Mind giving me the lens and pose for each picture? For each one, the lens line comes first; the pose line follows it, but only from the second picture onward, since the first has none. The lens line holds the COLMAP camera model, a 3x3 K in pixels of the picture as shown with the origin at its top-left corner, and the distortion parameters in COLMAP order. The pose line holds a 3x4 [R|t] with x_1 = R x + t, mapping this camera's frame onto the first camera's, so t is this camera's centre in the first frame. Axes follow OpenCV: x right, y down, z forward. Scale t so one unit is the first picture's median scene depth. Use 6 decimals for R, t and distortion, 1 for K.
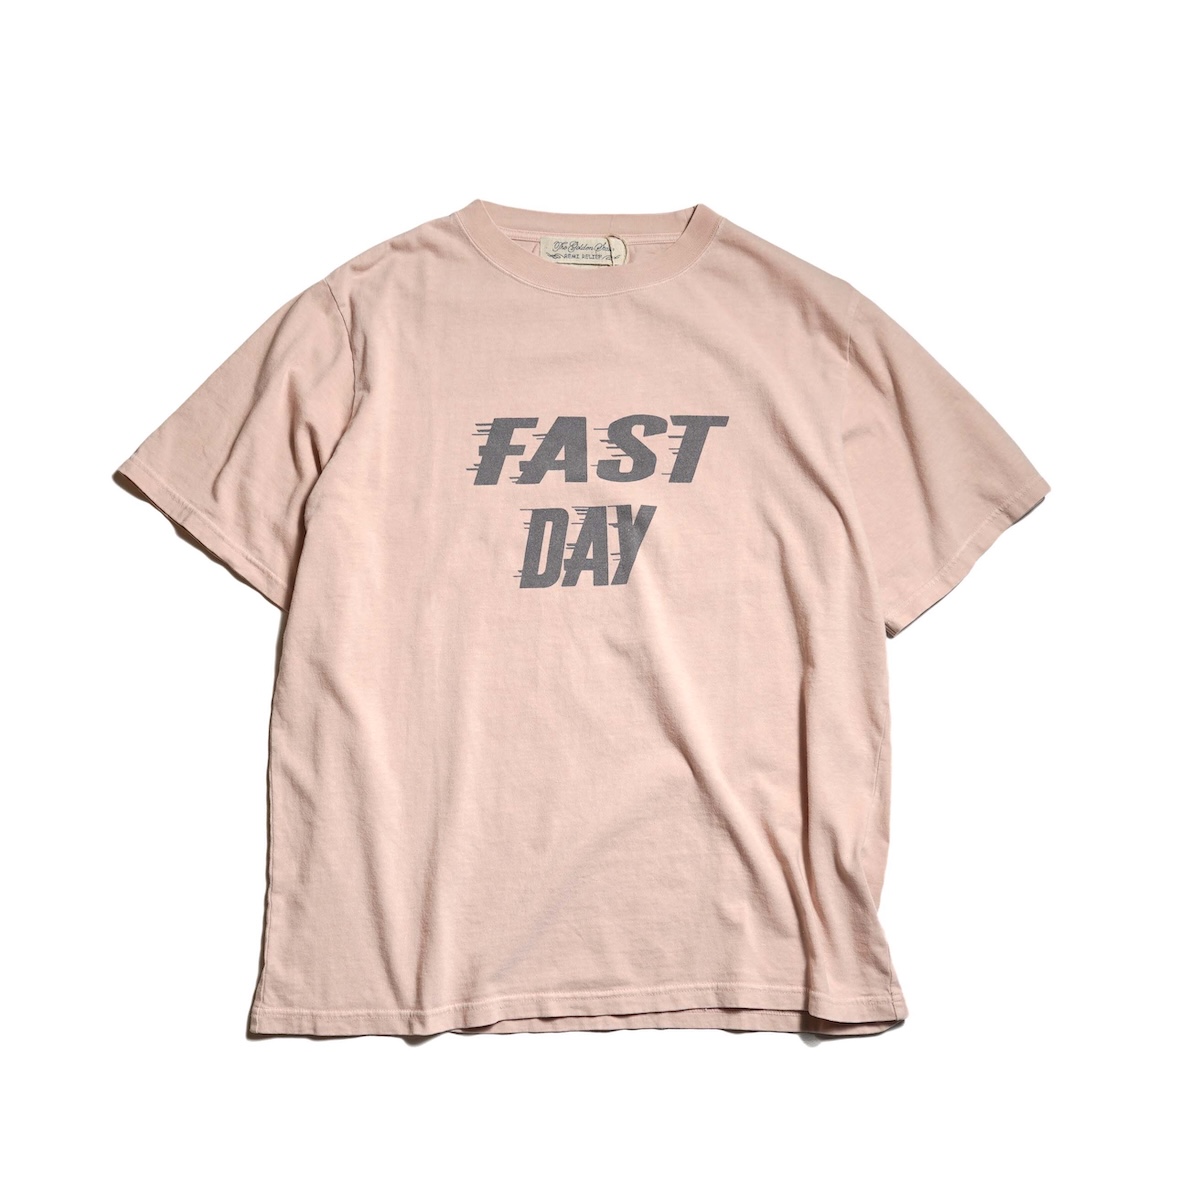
lens RADIAL K [[1586.9, 0, 578.6], [0, 1586.9, 551.7], [0, 0, 1]] dist [-0.004097, 0.000000]
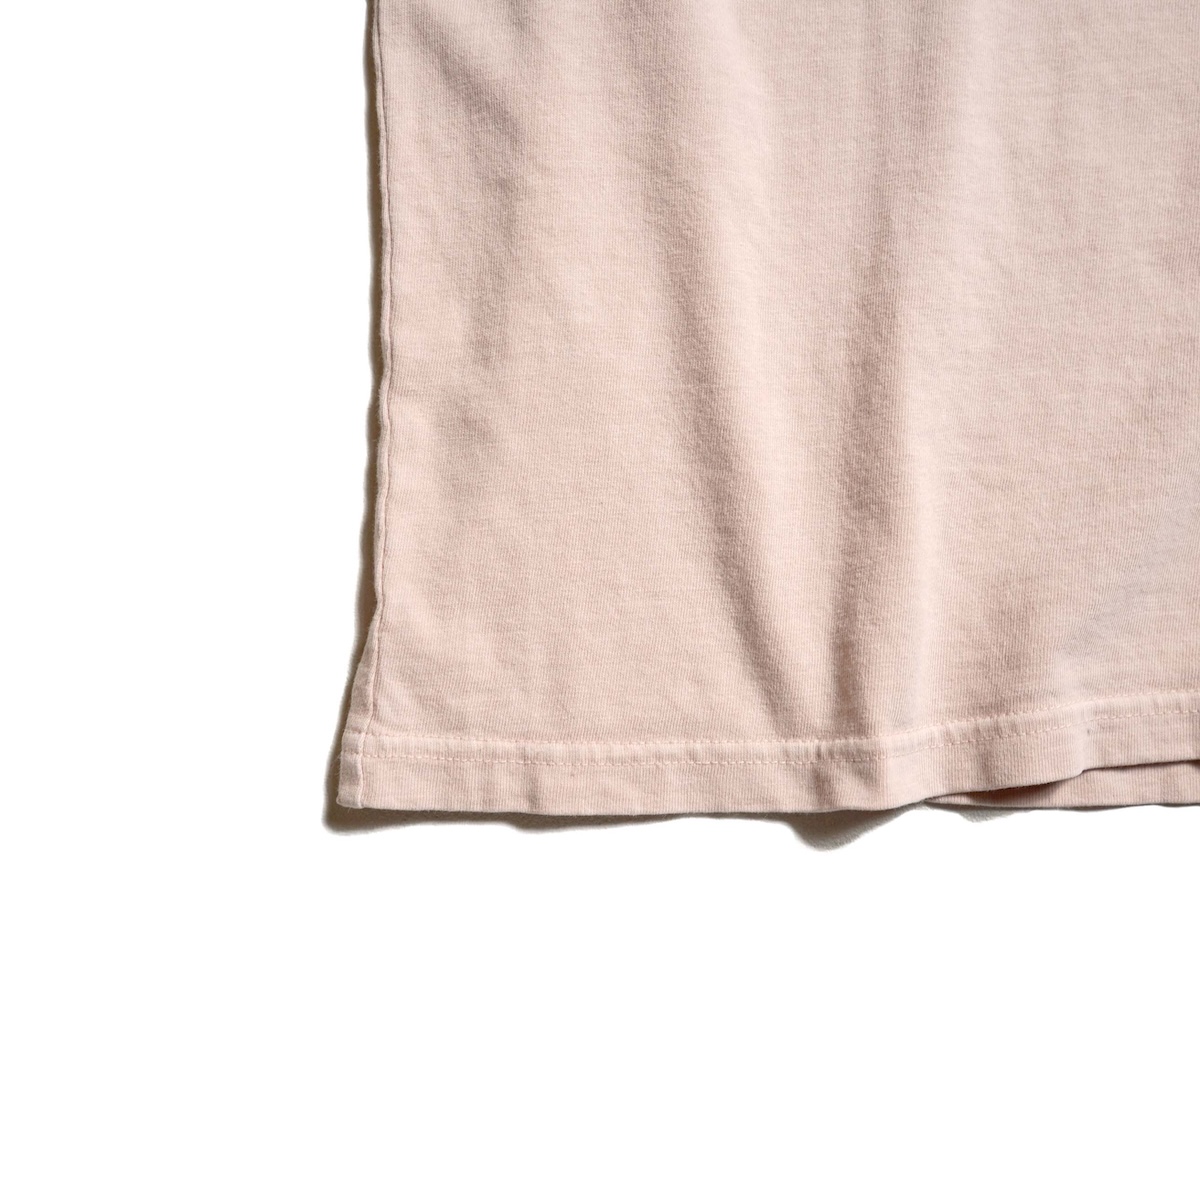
lens RADIAL K [[1586.9, 0, 620.7], [0, 1586.9, 525.8], [0, 0, 1]] dist [-0.004097, 0.000000]
pose [[0.999987, -0.005065, -0.000627, -0.145808], [0.005103, 0.994215, 0.107283, 0.207159], [0.000080, -0.107284, 0.994228, 0.669690]]
